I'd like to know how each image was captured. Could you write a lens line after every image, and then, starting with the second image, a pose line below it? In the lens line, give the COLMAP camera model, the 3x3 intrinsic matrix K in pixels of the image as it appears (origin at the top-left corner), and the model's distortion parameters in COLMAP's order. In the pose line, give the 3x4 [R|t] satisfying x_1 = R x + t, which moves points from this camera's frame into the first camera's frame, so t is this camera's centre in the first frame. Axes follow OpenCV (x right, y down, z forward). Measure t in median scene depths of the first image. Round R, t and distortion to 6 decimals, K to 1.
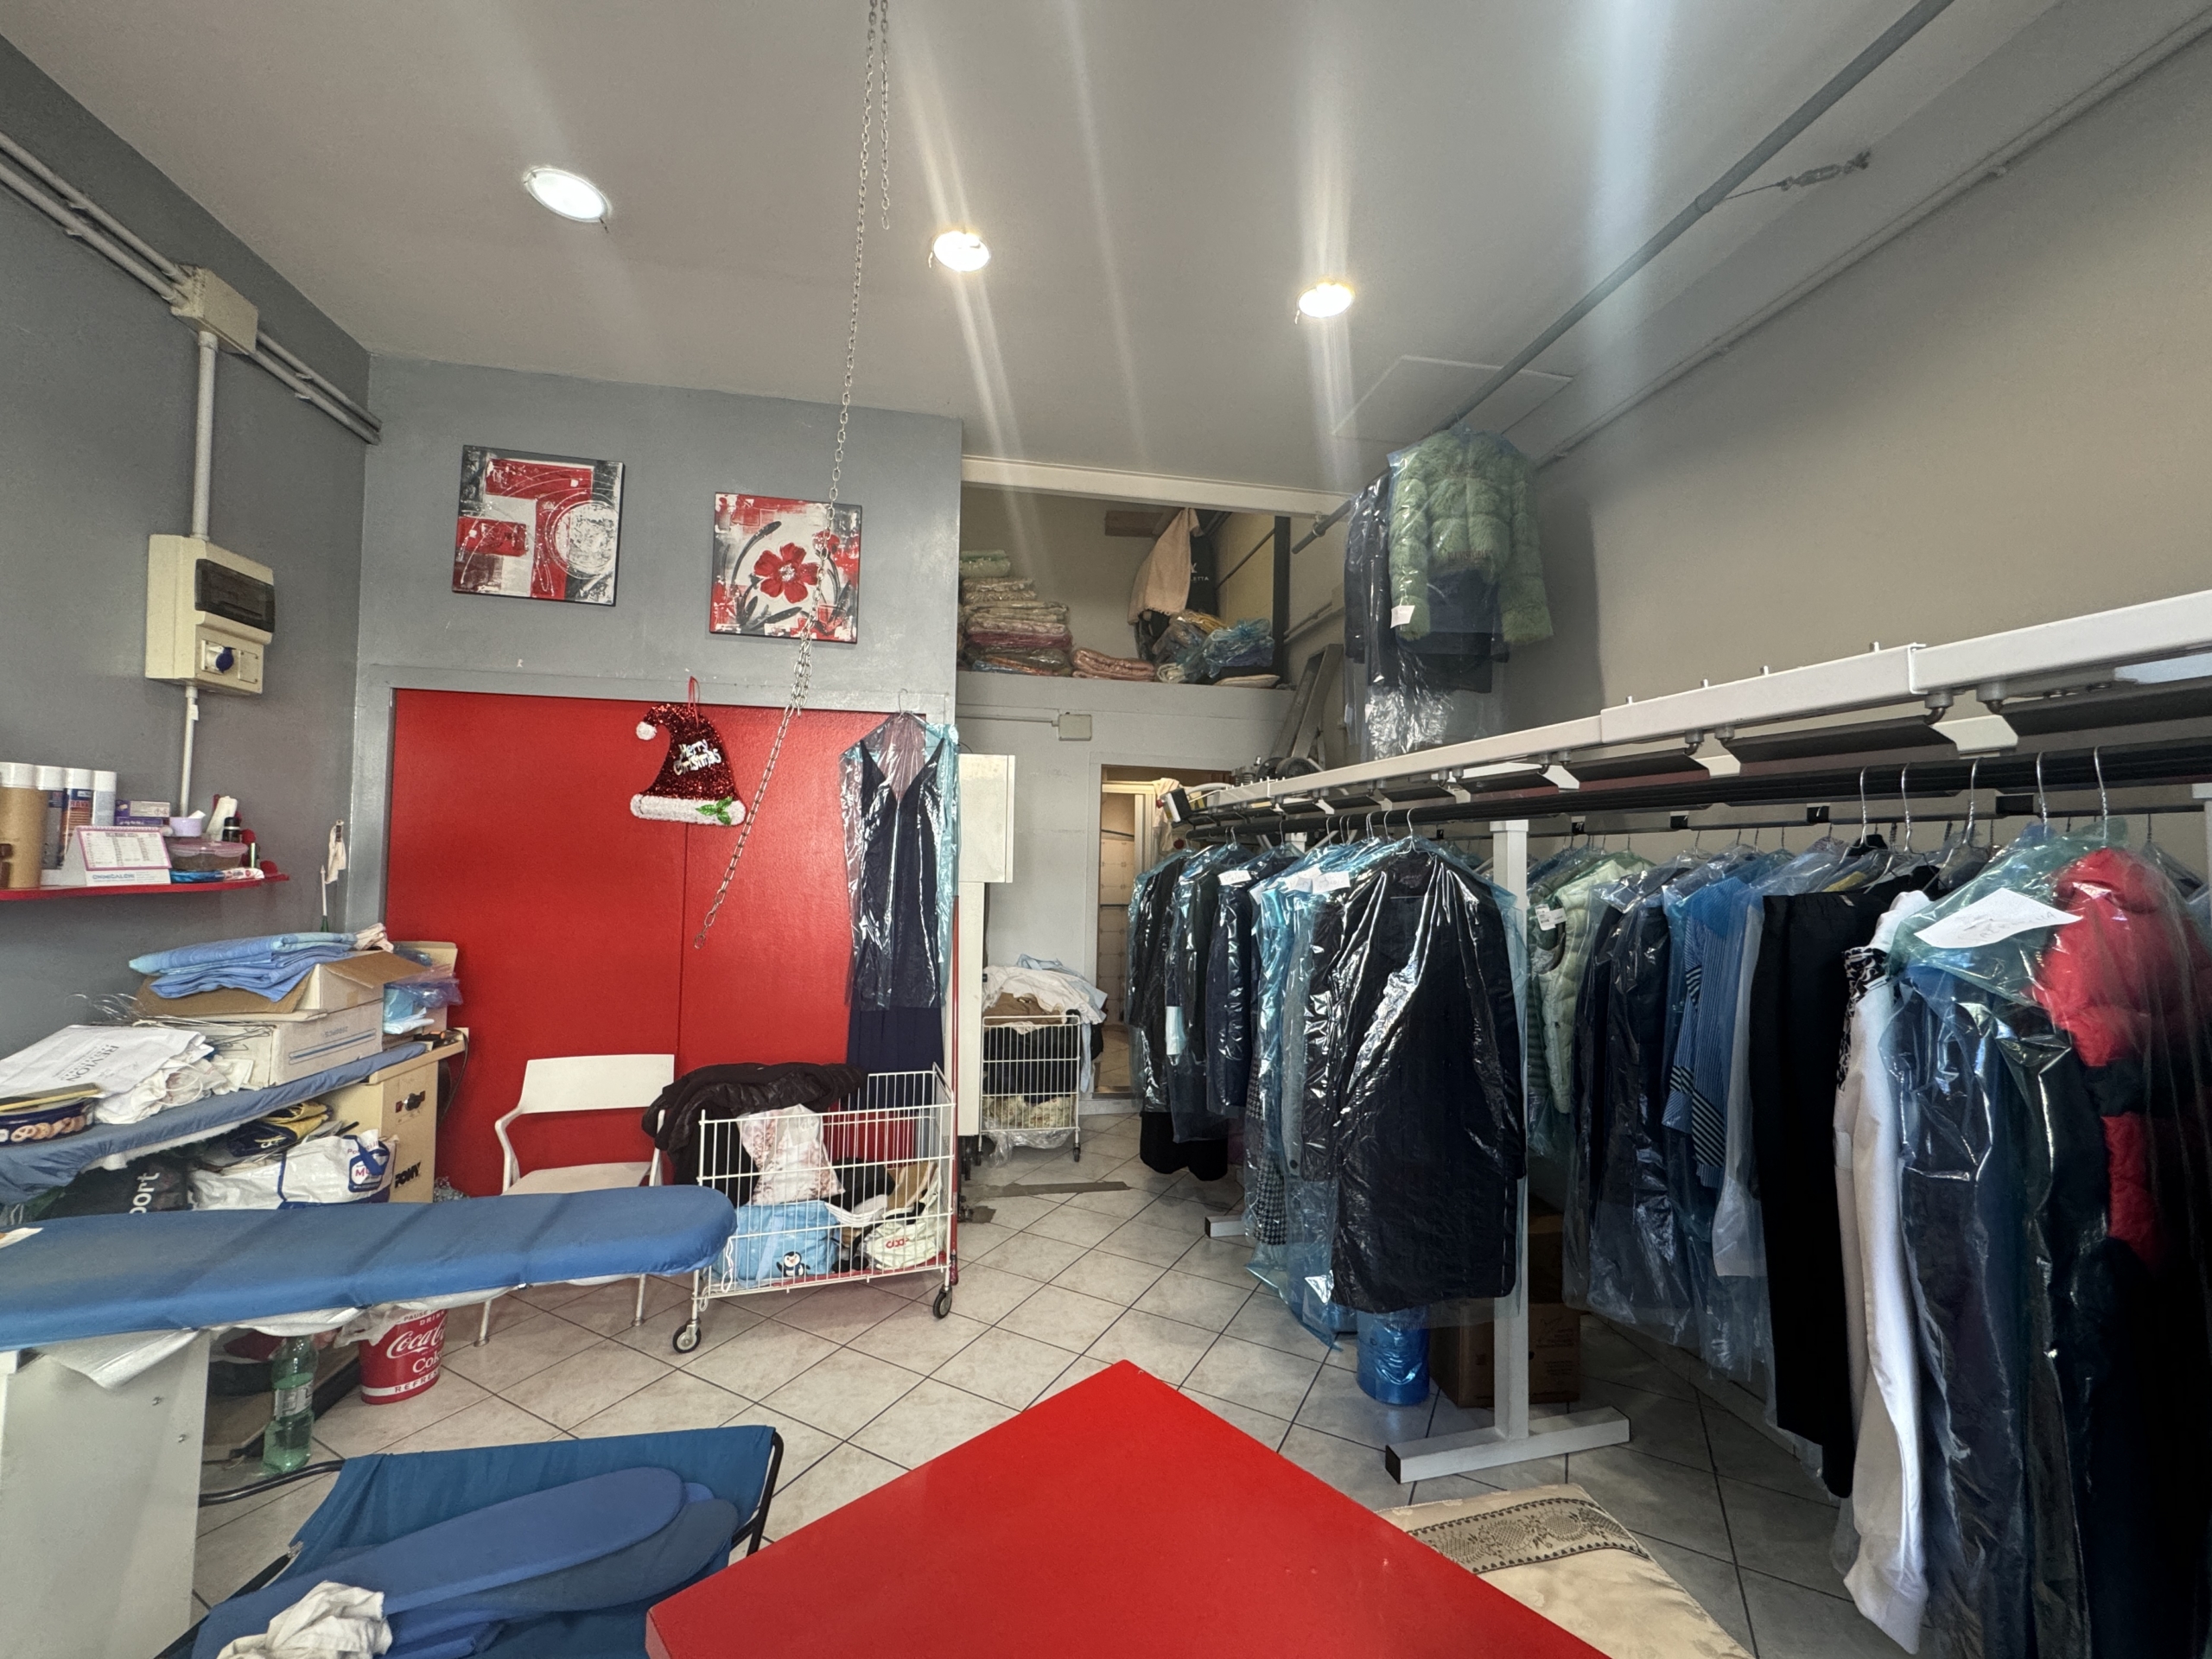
lens RADIAL K [[883.7, 0, 1108.7], [0, 883.7, 825.1], [0, 0, 1]] dist [-0.002919, 0.000793]
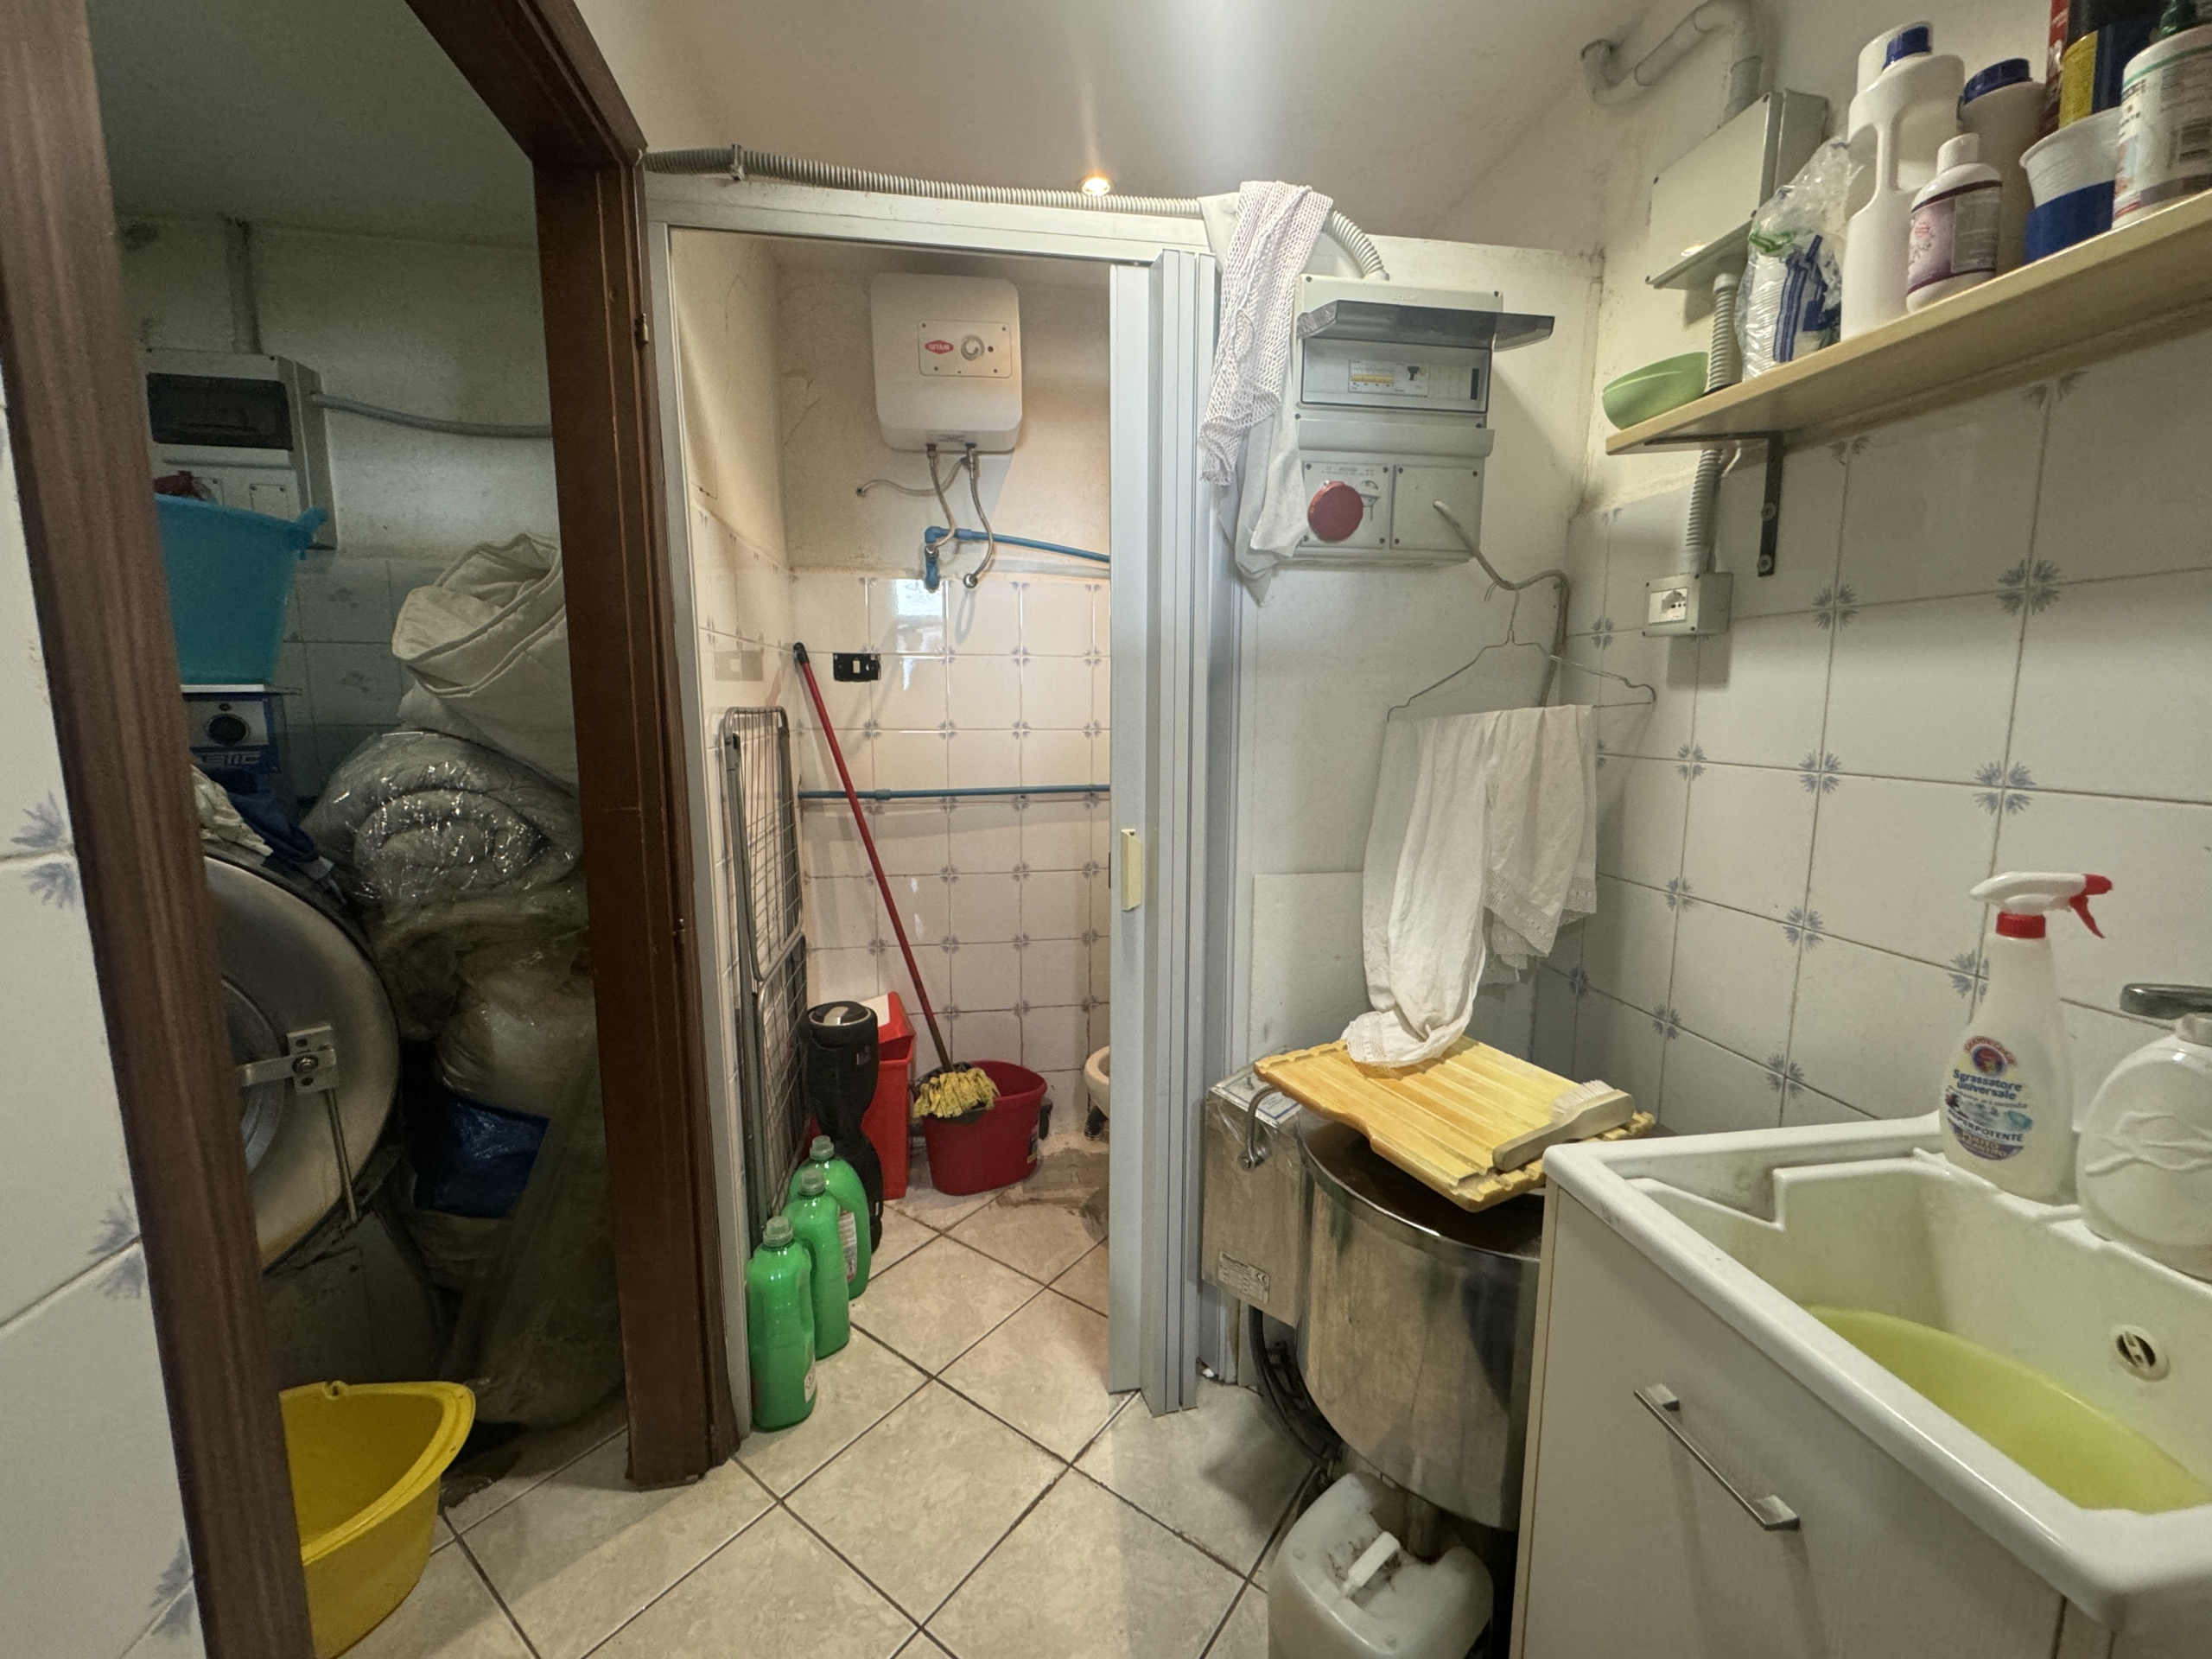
lens RADIAL K [[883.7, 0, 1108.7], [0, 883.7, 825.1], [0, 0, 1]] dist [-0.002919, 0.000793]
pose [[0.999699, -0.013761, -0.020287, 0.080551], [0.017427, 0.980975, 0.193349, 0.121684], [0.017240, -0.193645, 0.980920, 1.974770]]
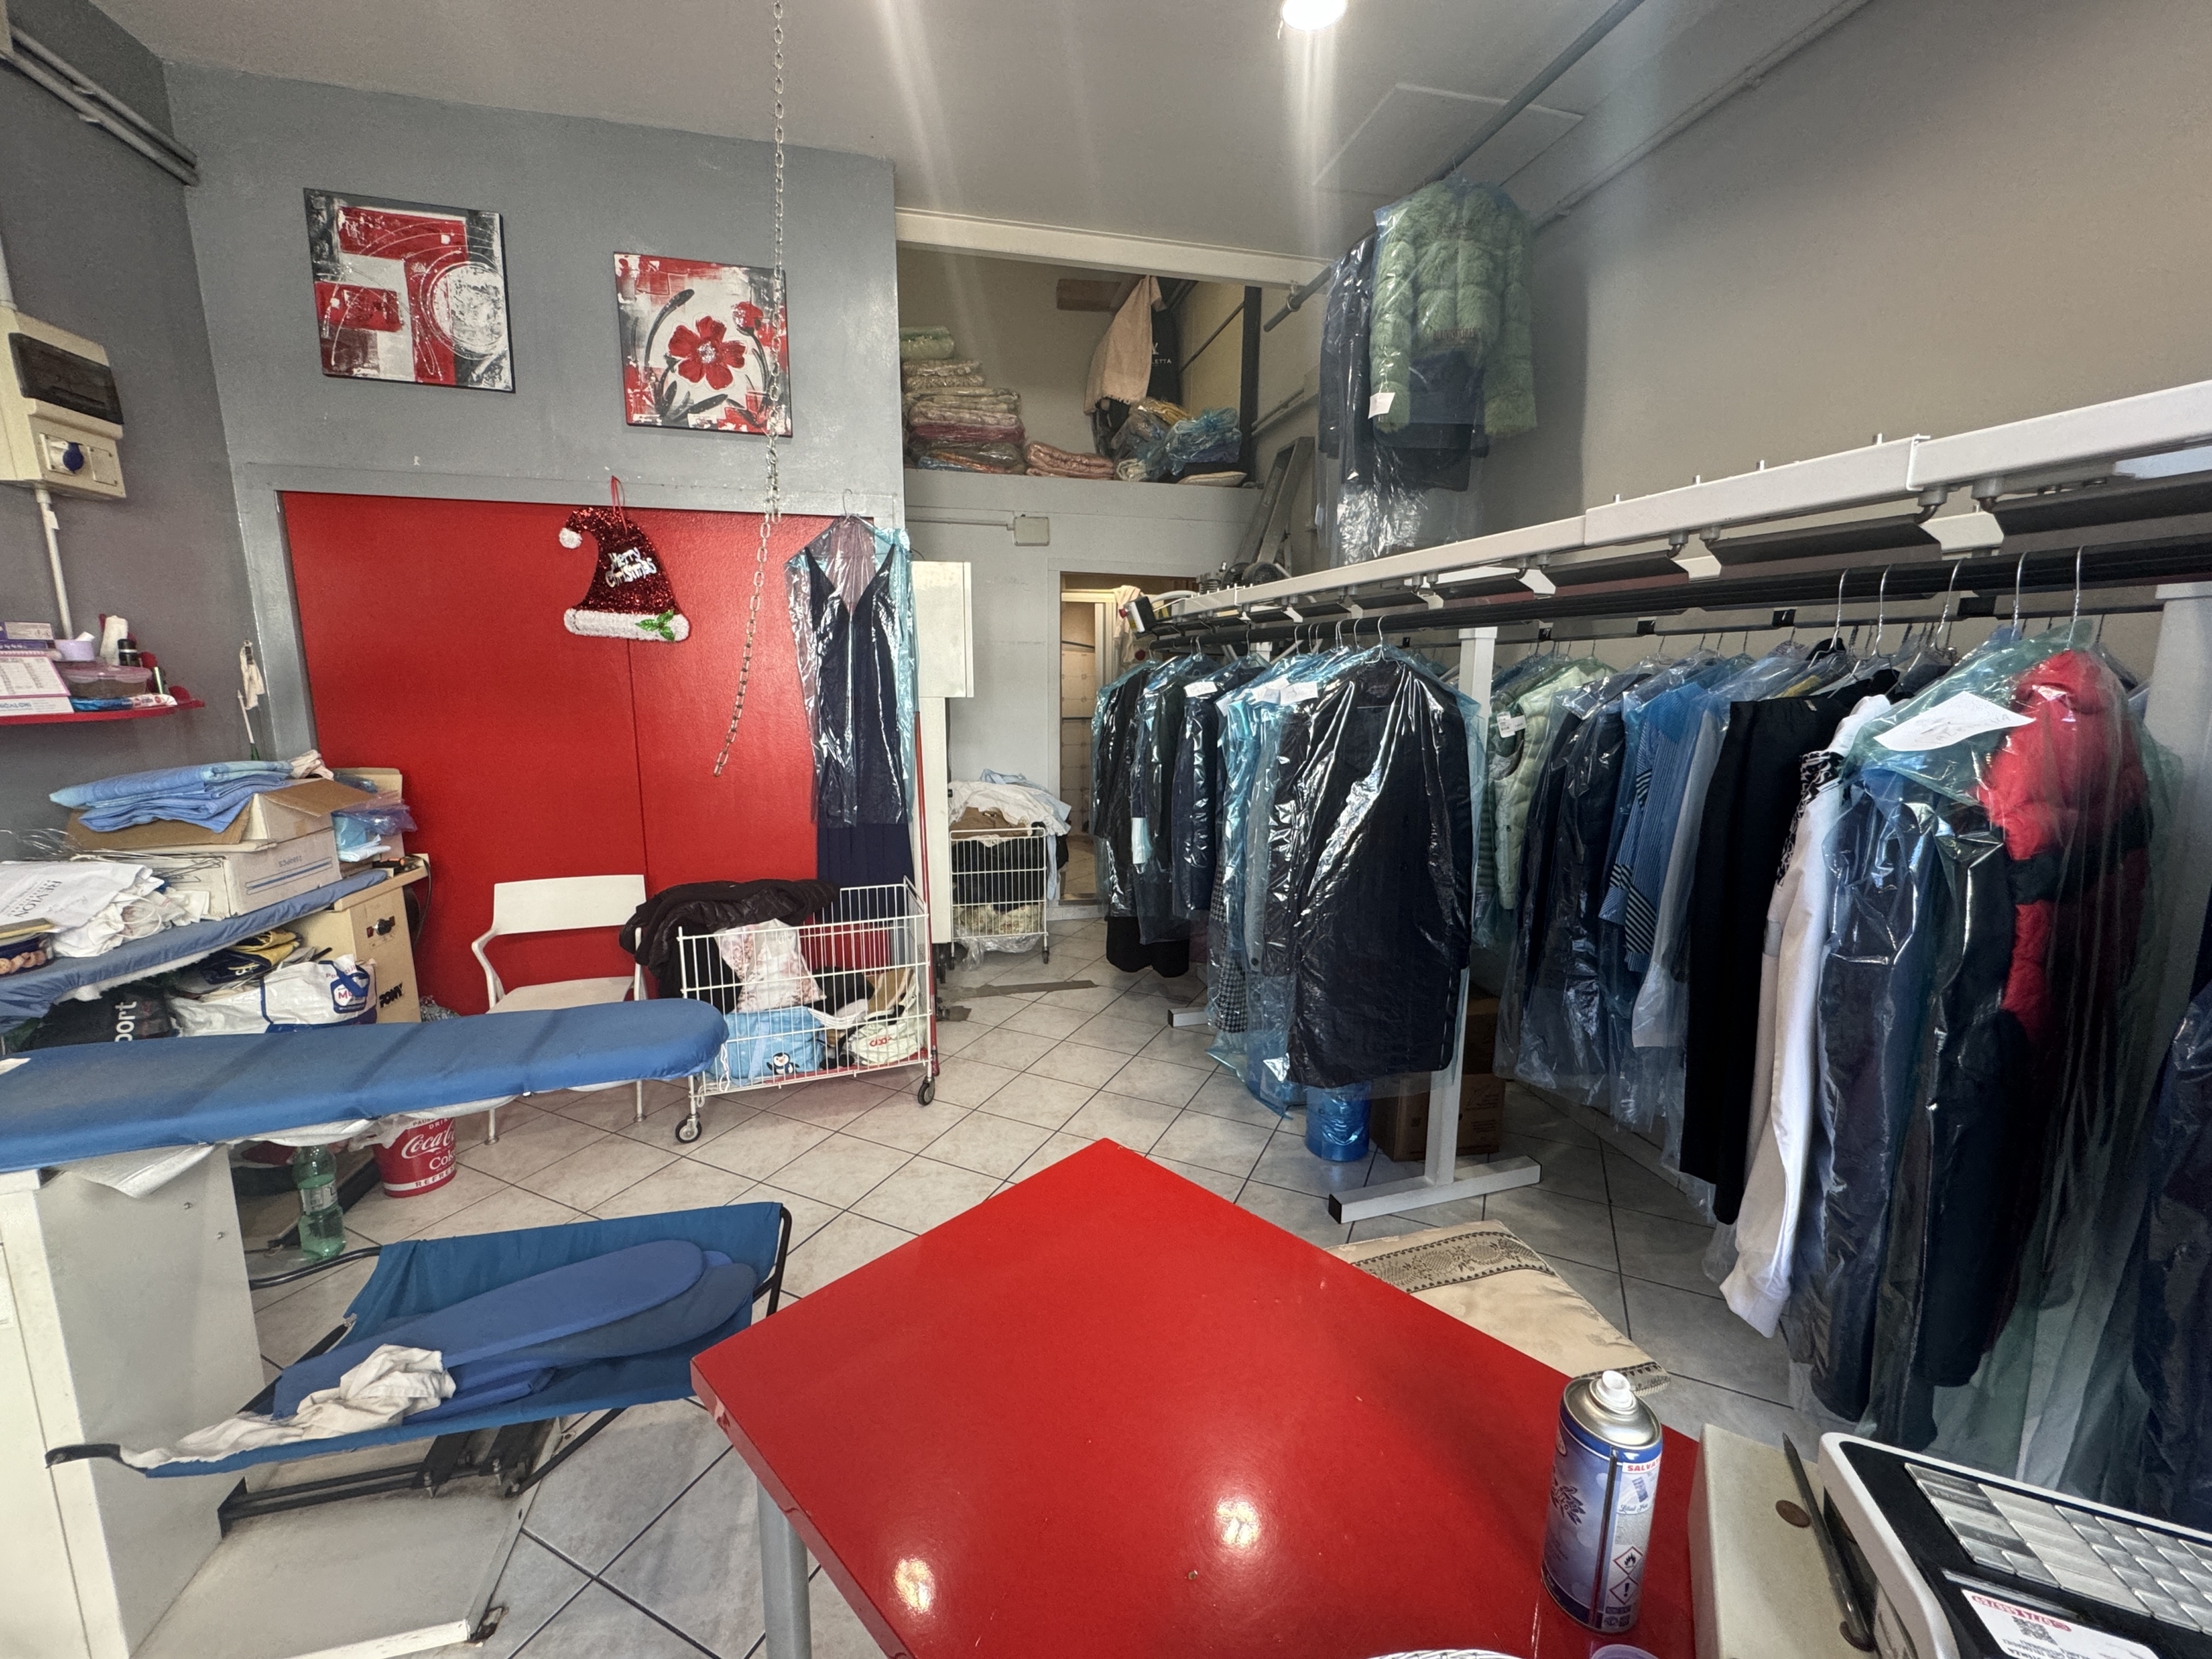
lens RADIAL K [[883.7, 0, 1108.7], [0, 883.7, 825.1], [0, 0, 1]] dist [-0.002919, 0.000793]
pose [[0.998799, -0.020837, 0.044346, -0.008118], [0.011059, 0.977585, 0.210251, -0.000998], [-0.047733, -0.209508, 0.976641, 0.006208]]
